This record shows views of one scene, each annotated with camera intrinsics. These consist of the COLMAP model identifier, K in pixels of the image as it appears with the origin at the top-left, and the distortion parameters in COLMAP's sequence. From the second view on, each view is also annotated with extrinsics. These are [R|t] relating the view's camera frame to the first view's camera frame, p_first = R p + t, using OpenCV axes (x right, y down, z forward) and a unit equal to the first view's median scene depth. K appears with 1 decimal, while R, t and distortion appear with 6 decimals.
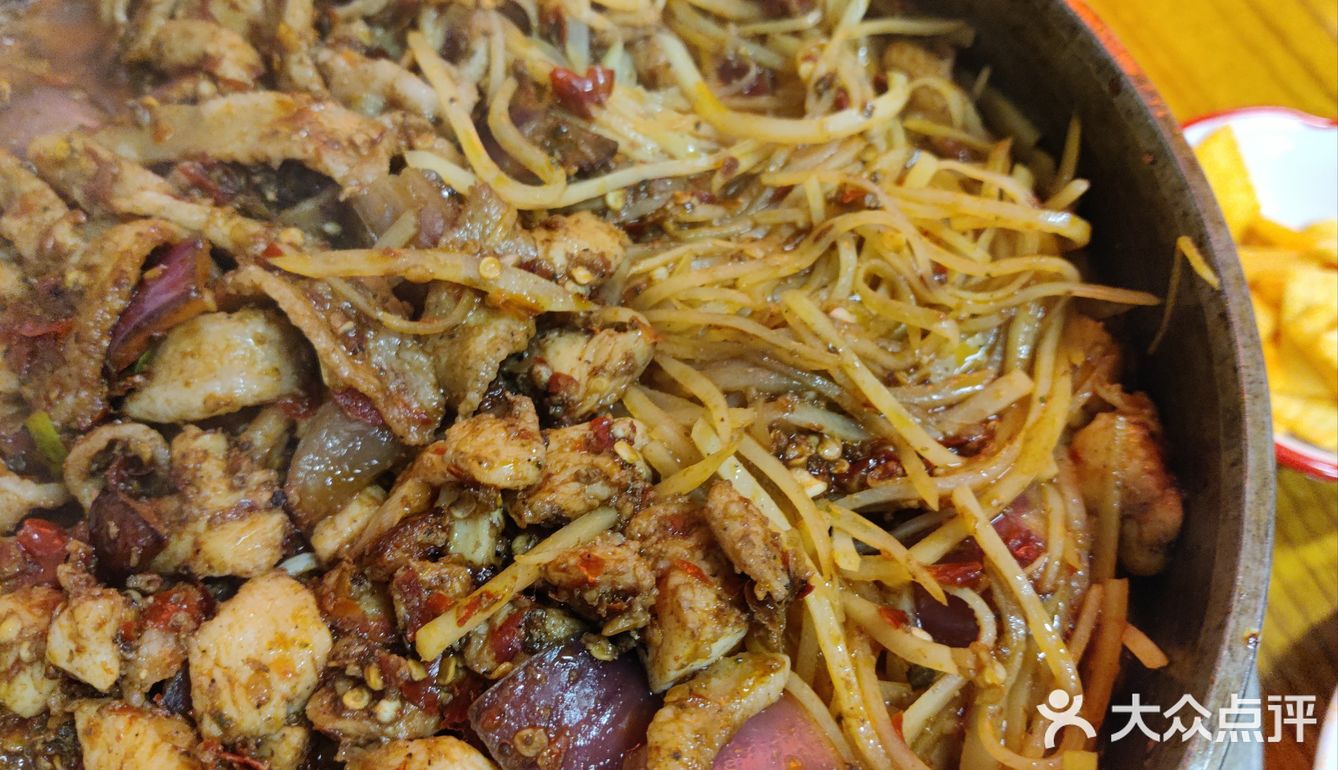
lens RADIAL K [[1059.5, 0, 670.5], [0, 1059.5, 360.5], [0, 0, 1]] dist [0.053772, -0.229293]
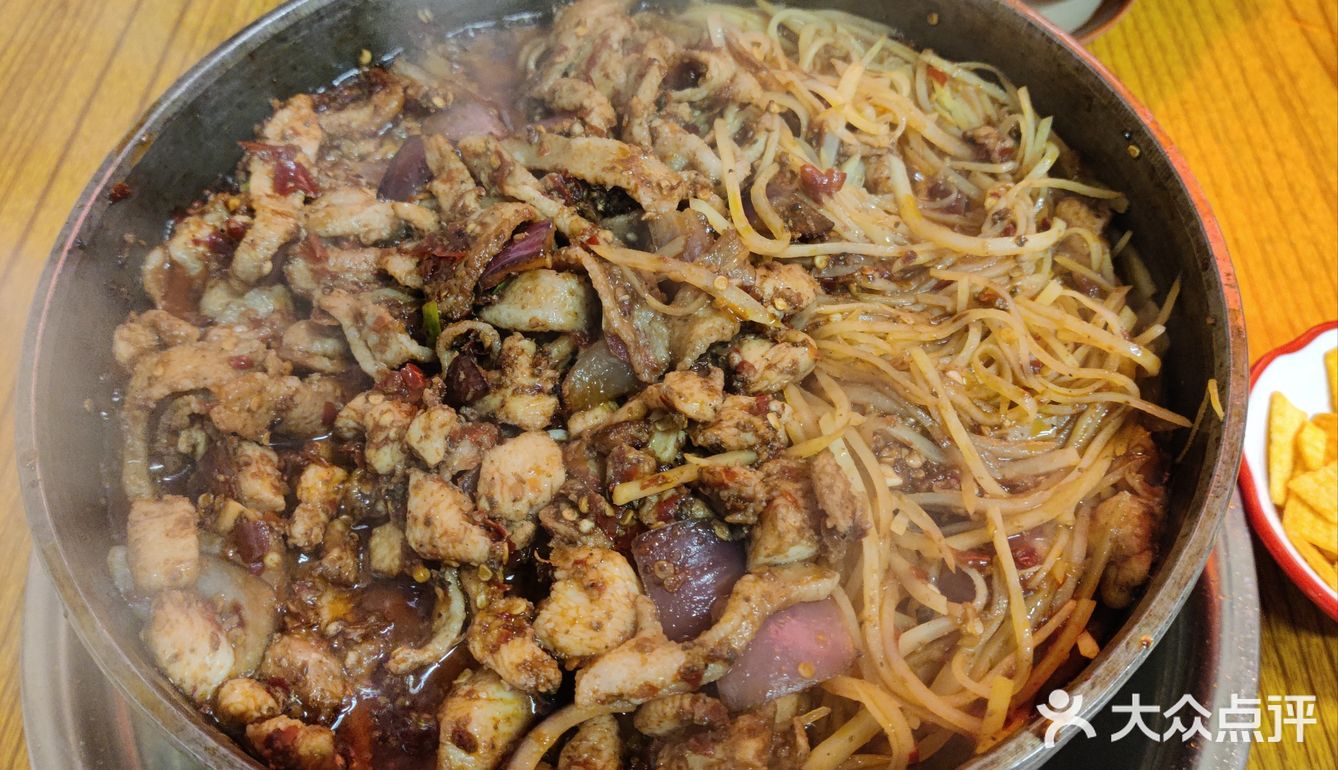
lens RADIAL K [[1043.7, 0, 669.0], [0, 1043.7, 385.0], [0, 0, 1]] dist [0.124726, -0.526653]
pose [[0.938624, 0.254154, -0.233218, 0.144049], [-0.264130, 0.964412, -0.012045, 0.090176], [0.221857, 0.072906, 0.972350, -0.457817]]
